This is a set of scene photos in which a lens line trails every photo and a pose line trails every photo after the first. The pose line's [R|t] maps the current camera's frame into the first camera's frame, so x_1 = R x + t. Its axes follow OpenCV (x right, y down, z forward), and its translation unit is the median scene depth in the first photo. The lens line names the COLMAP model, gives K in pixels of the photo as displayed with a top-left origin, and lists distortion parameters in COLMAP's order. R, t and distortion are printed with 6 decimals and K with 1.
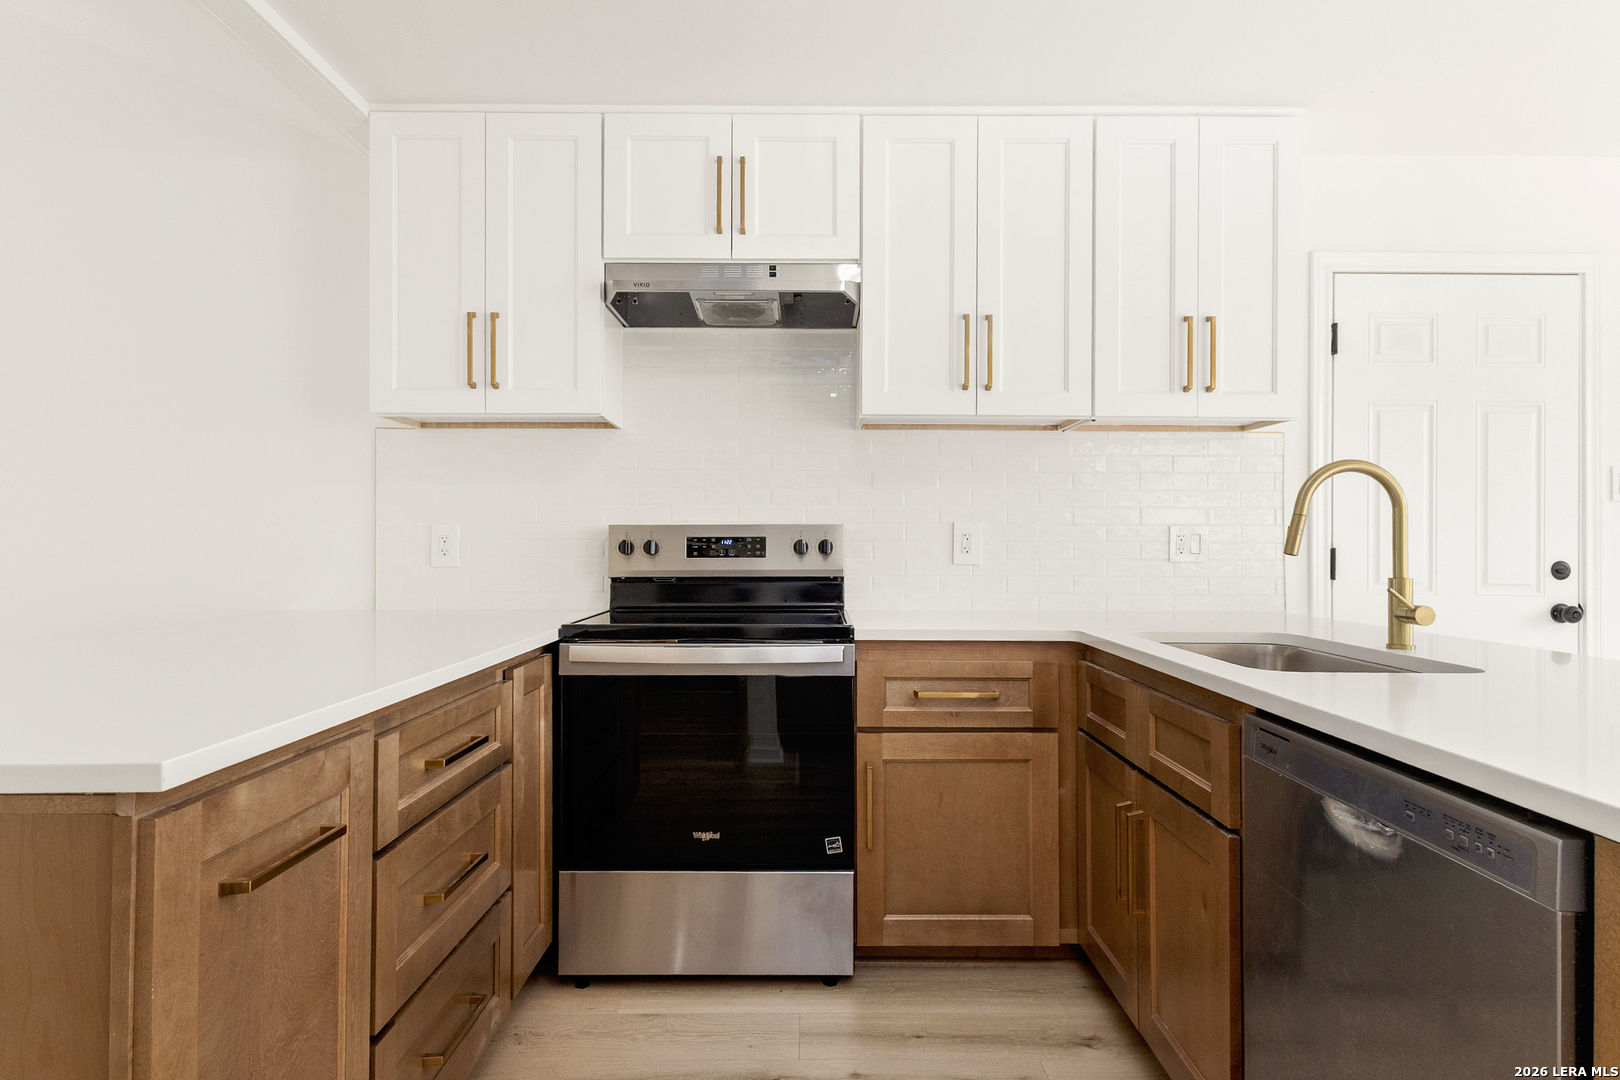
lens RADIAL K [[888.8, 0, 811.7], [0, 888.8, 535.9], [0, 0, 1]] dist [0.012715, -0.000835]
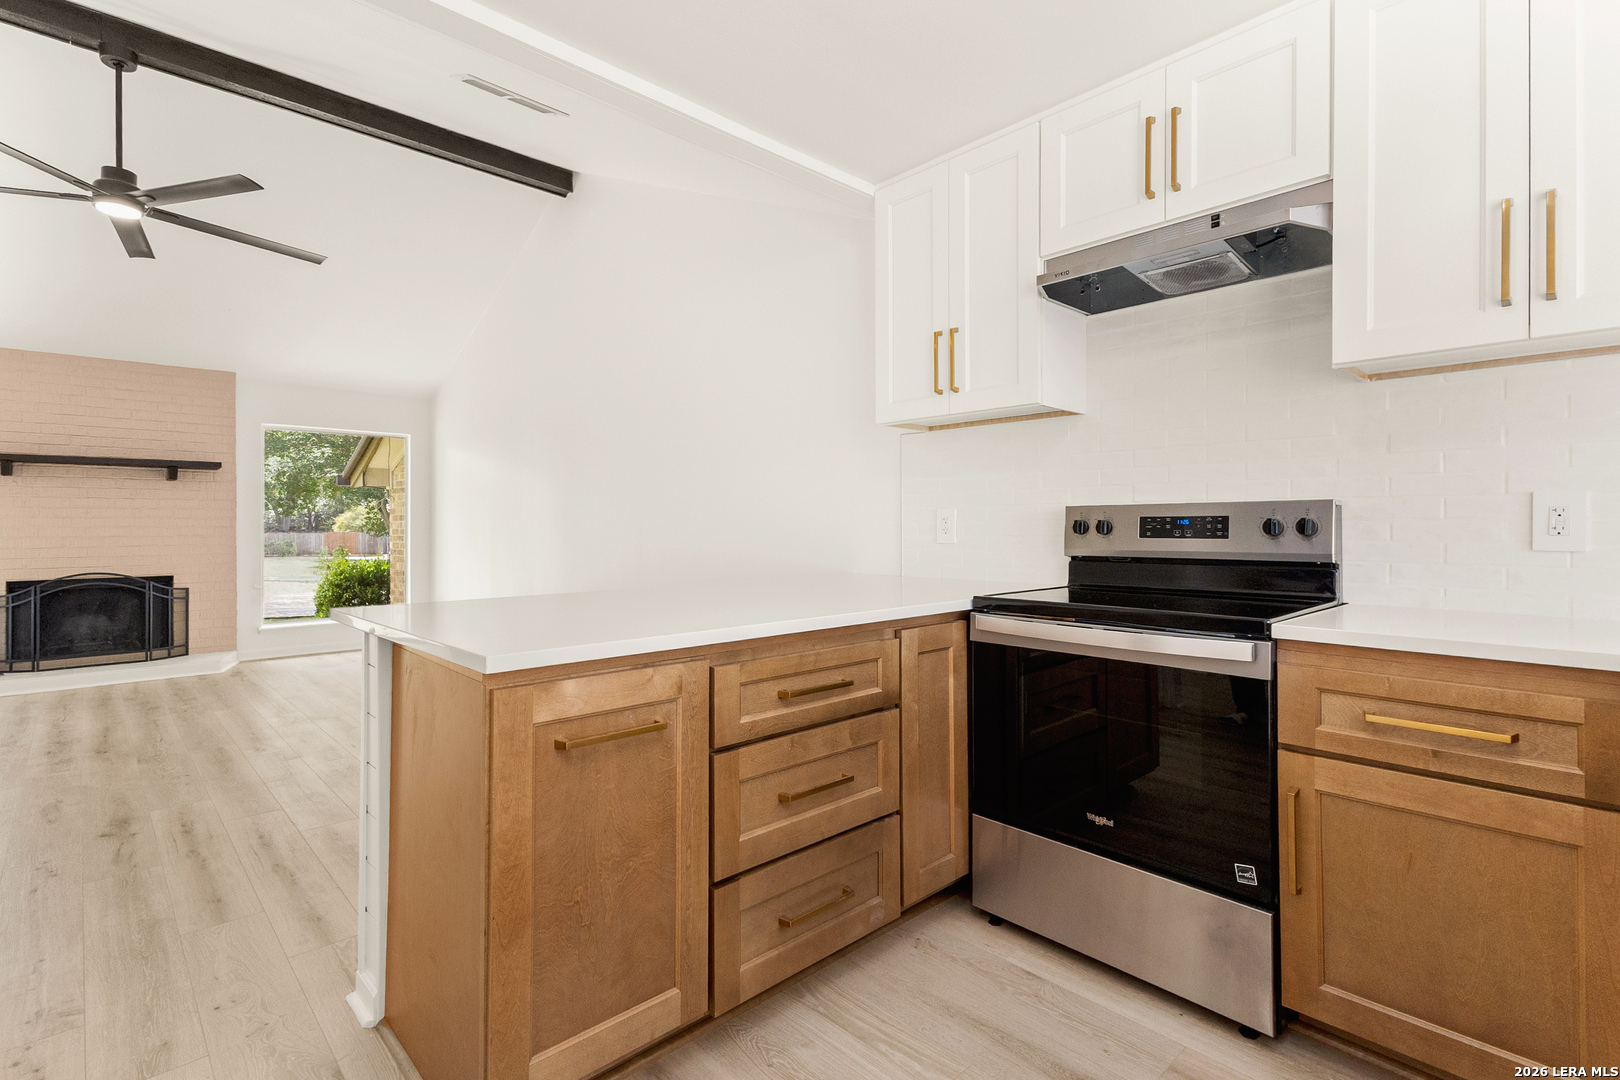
lens RADIAL K [[758.5, 0, 797.8], [0, 758.5, 525.8], [0, 0, 1]] dist [0.017775, -0.001075]
pose [[0.676472, -0.002352, -0.736464, 0.274532], [0.009254, 0.999943, 0.005307, 0.003798], [0.736410, -0.010406, 0.676456, 0.184713]]
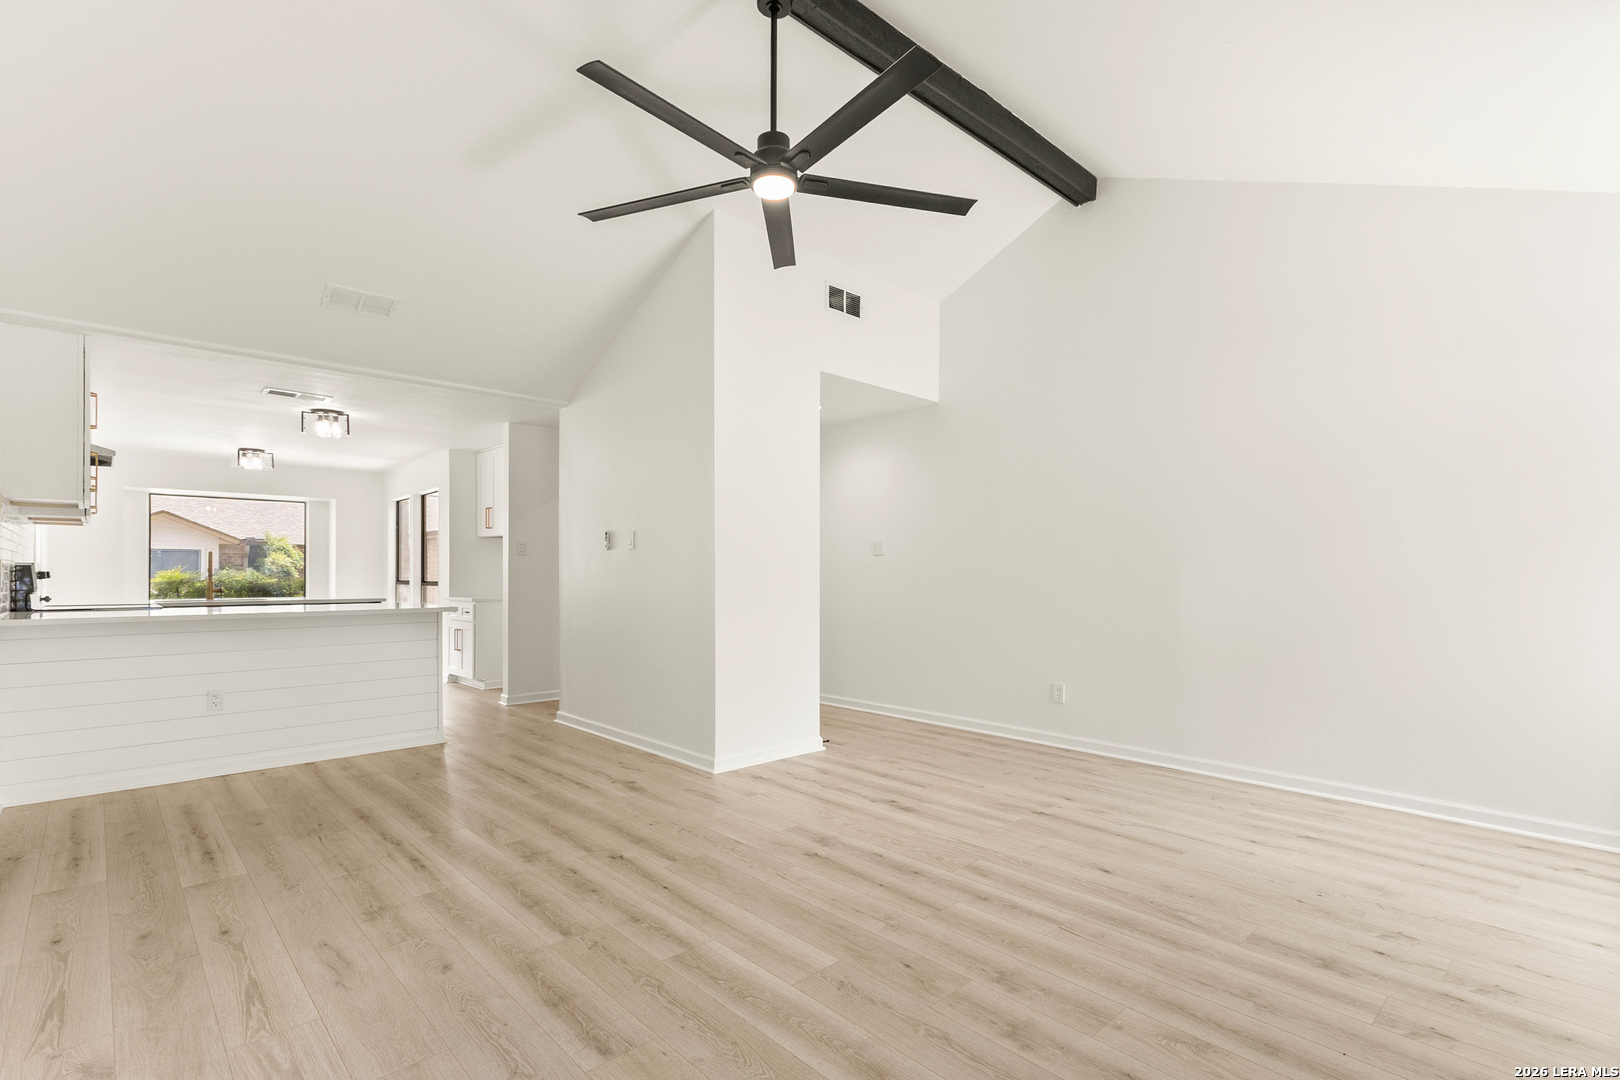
lens RADIAL K [[754.9, 0, 819.7], [0, 754.9, 571.5], [0, 0, 1]] dist [0.010434, -0.000121]
pose [[-0.684403, 0.001152, 0.729103, -2.990102], [-0.004144, 0.999976, -0.005471, 0.009087], [-0.729092, -0.006766, -0.684382, 1.096272]]
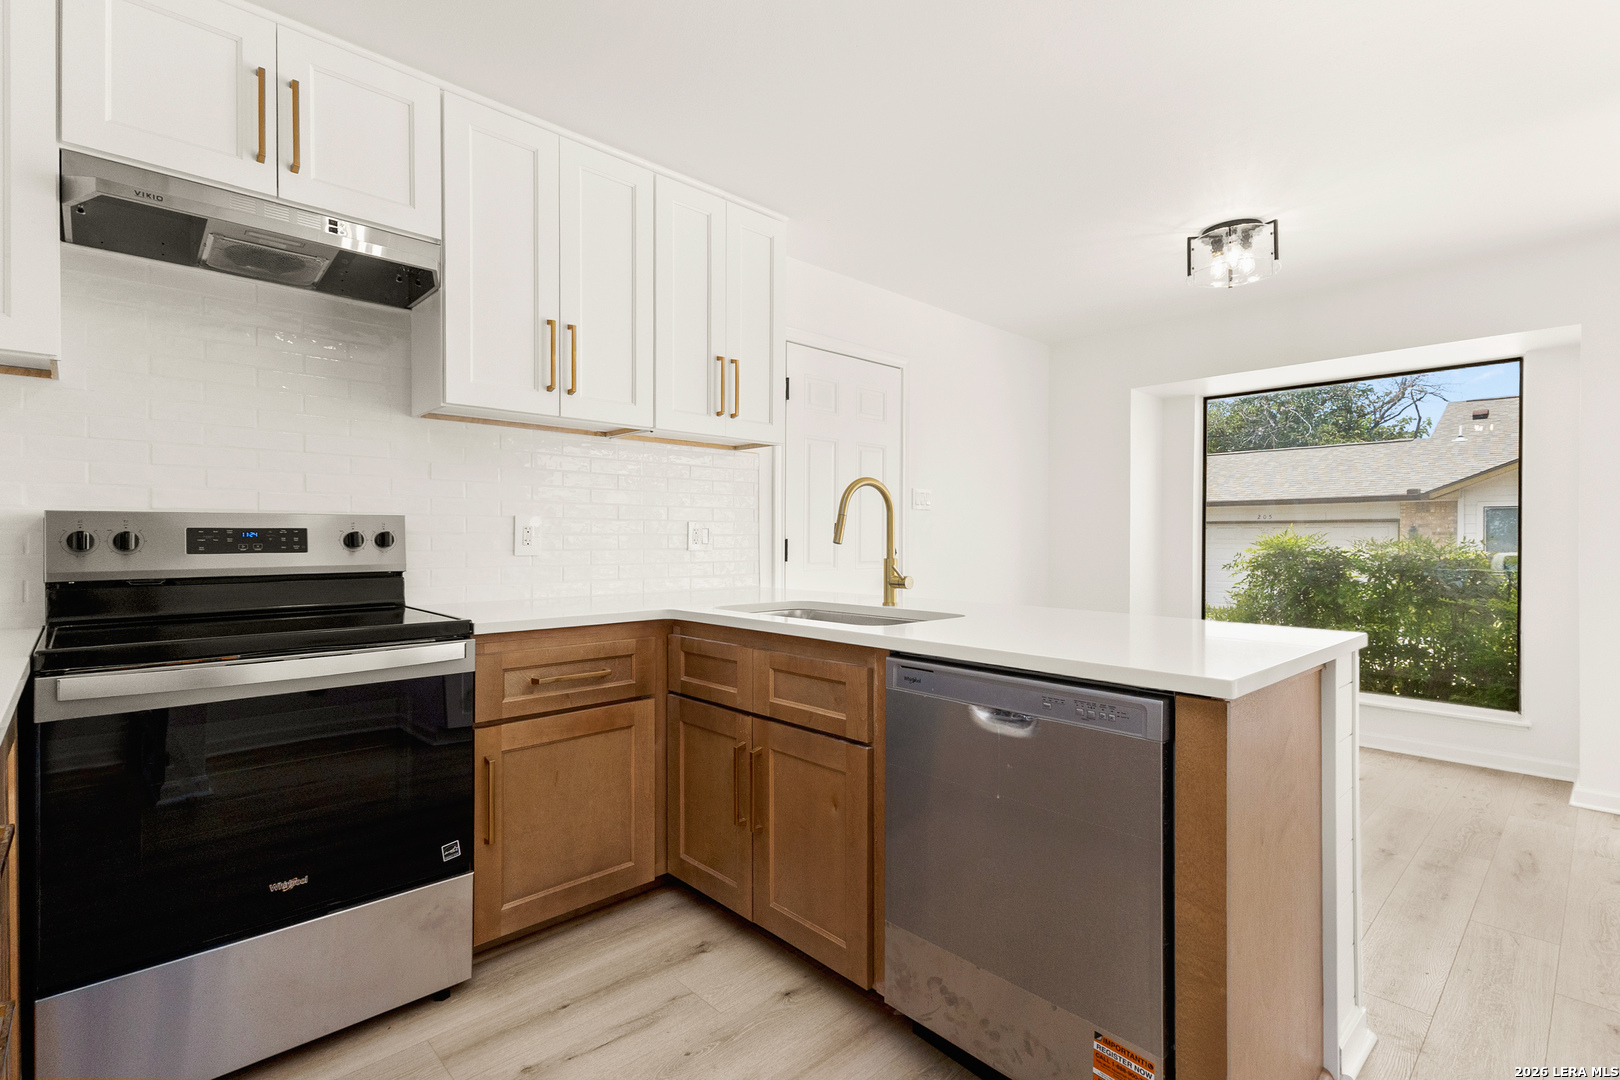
lens RADIAL K [[752.4, 0, 815.9], [0, 752.4, 542.0], [0, 0, 1]] dist [0.015528, -0.000641]
pose [[0.725981, -0.005824, 0.687691, -0.245709], [-0.003877, 0.999914, 0.012561, 0.003732], [-0.687704, -0.011785, 0.725895, 0.142127]]
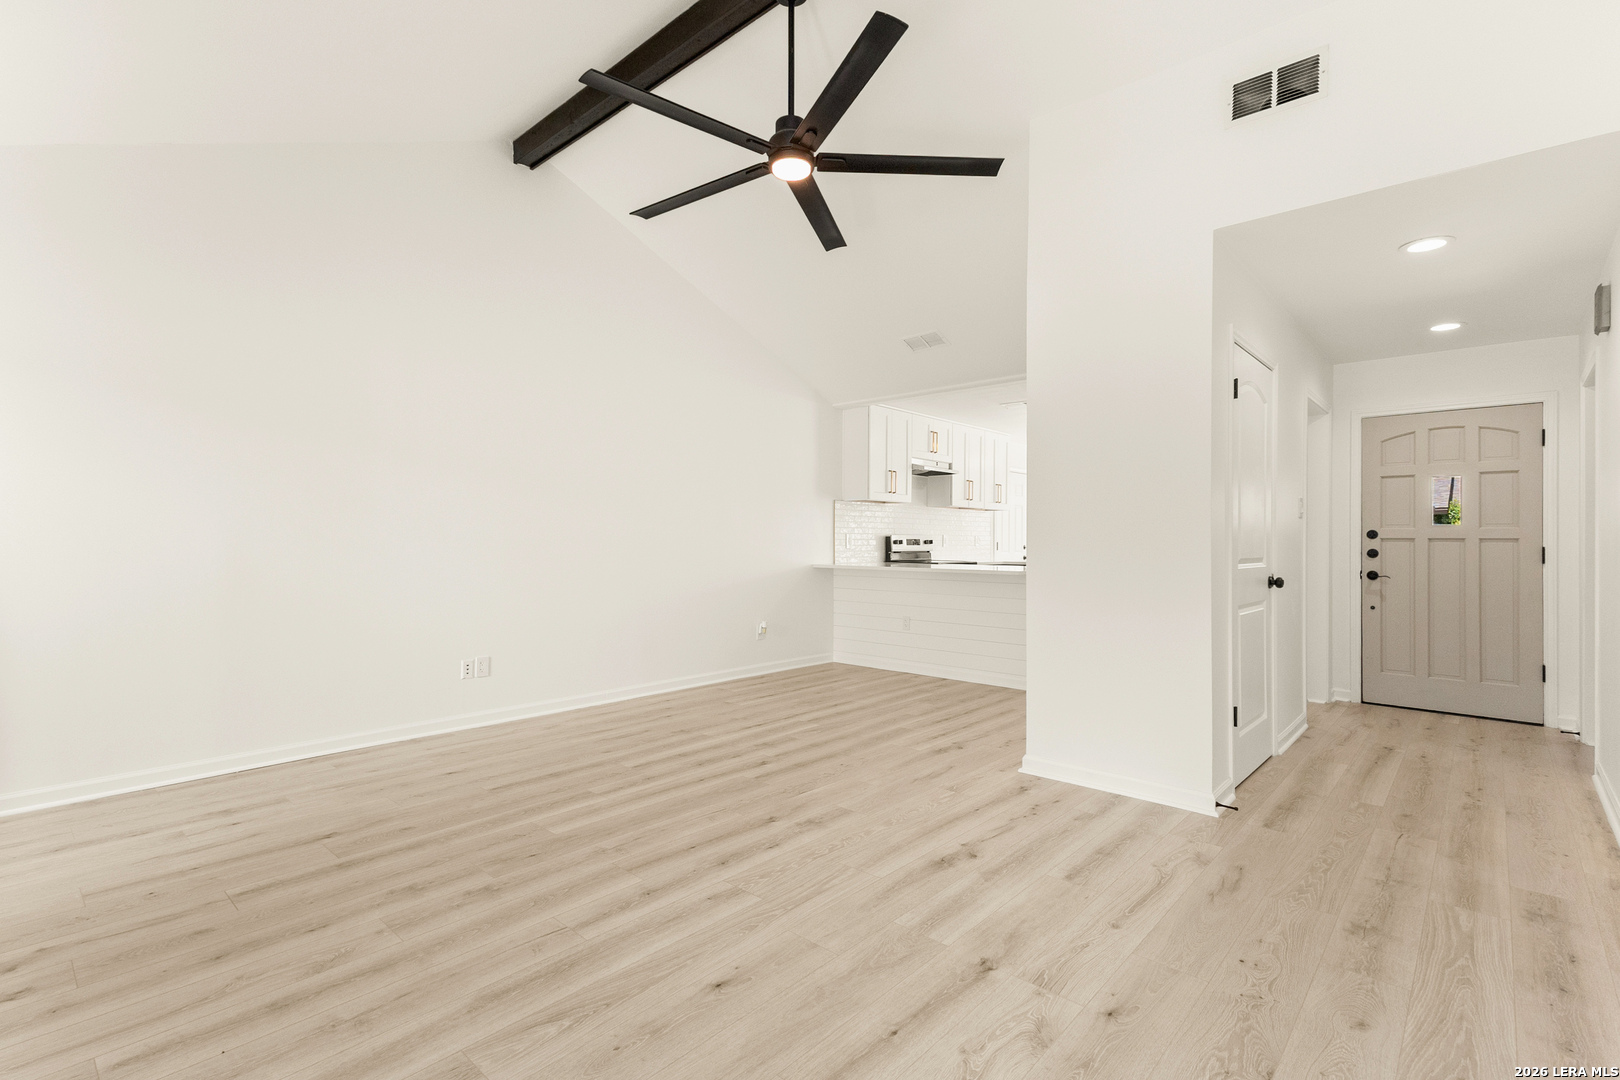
lens RADIAL K [[752.4, 0, 815.9], [0, 752.4, 542.0], [0, 0, 1]] dist [0.015528, -0.000641]
pose [[0.671919, 0.001014, 0.740624, -2.948733], [-0.007448, 0.999958, 0.005388, -0.000162], [-0.740588, -0.009136, 0.671898, -0.747774]]
